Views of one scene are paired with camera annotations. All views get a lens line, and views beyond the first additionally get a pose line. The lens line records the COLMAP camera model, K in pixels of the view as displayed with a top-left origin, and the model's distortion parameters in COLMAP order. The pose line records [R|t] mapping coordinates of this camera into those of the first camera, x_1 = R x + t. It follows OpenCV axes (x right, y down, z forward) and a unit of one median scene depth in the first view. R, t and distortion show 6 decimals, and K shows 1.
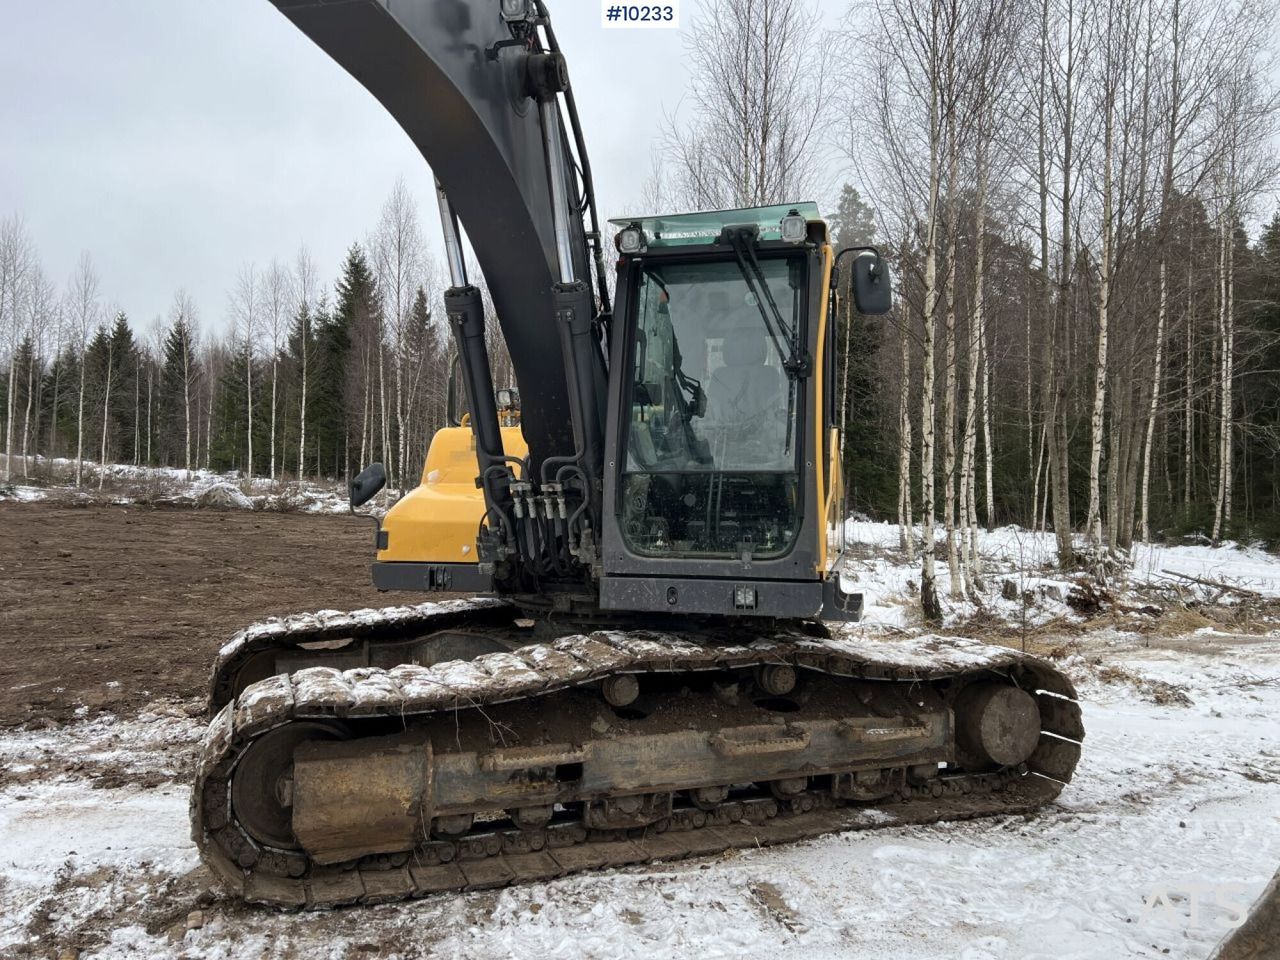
lens RADIAL K [[950.3, 0, 640.3], [0, 950.3, 494.0], [0, 0, 1]] dist [0.052577, -0.059571]
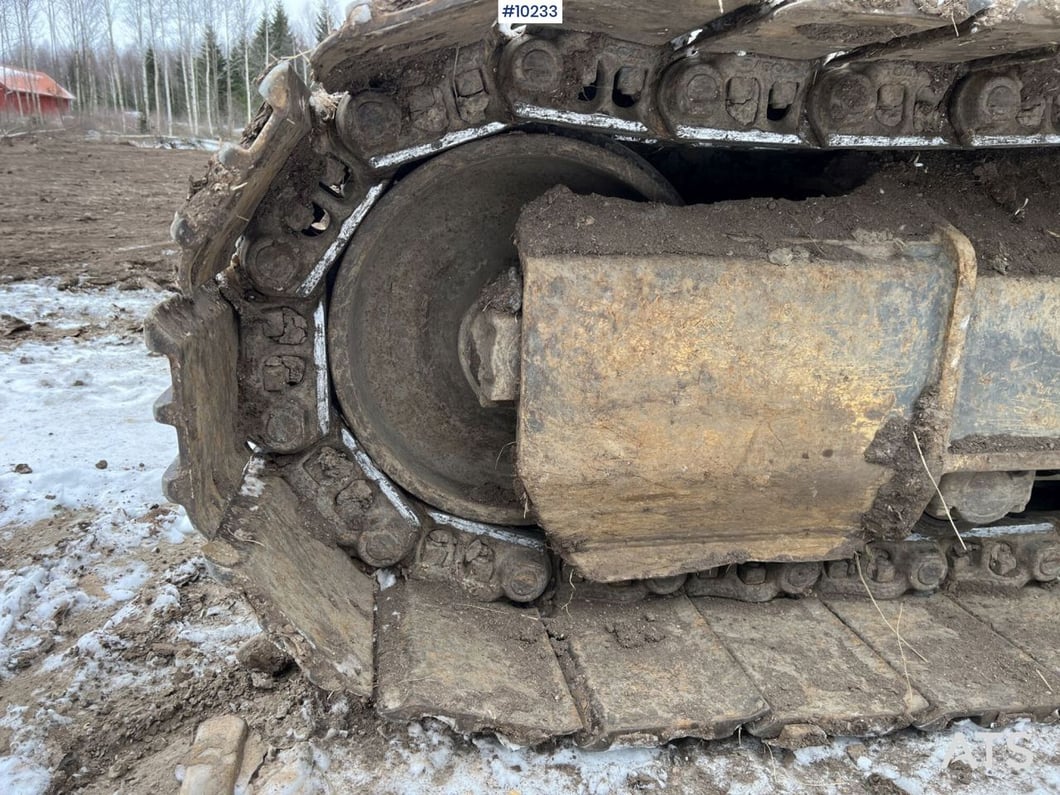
lens RADIAL K [[787.0, 0, 530.3], [0, 787.0, 409.1], [0, 0, 1]] dist [0.052577, -0.059571]
pose [[0.976573, 0.073482, -0.202250, -0.304075], [-0.012255, 0.957354, 0.288656, 0.252495], [0.214836, -0.279415, 0.935827, 0.758213]]
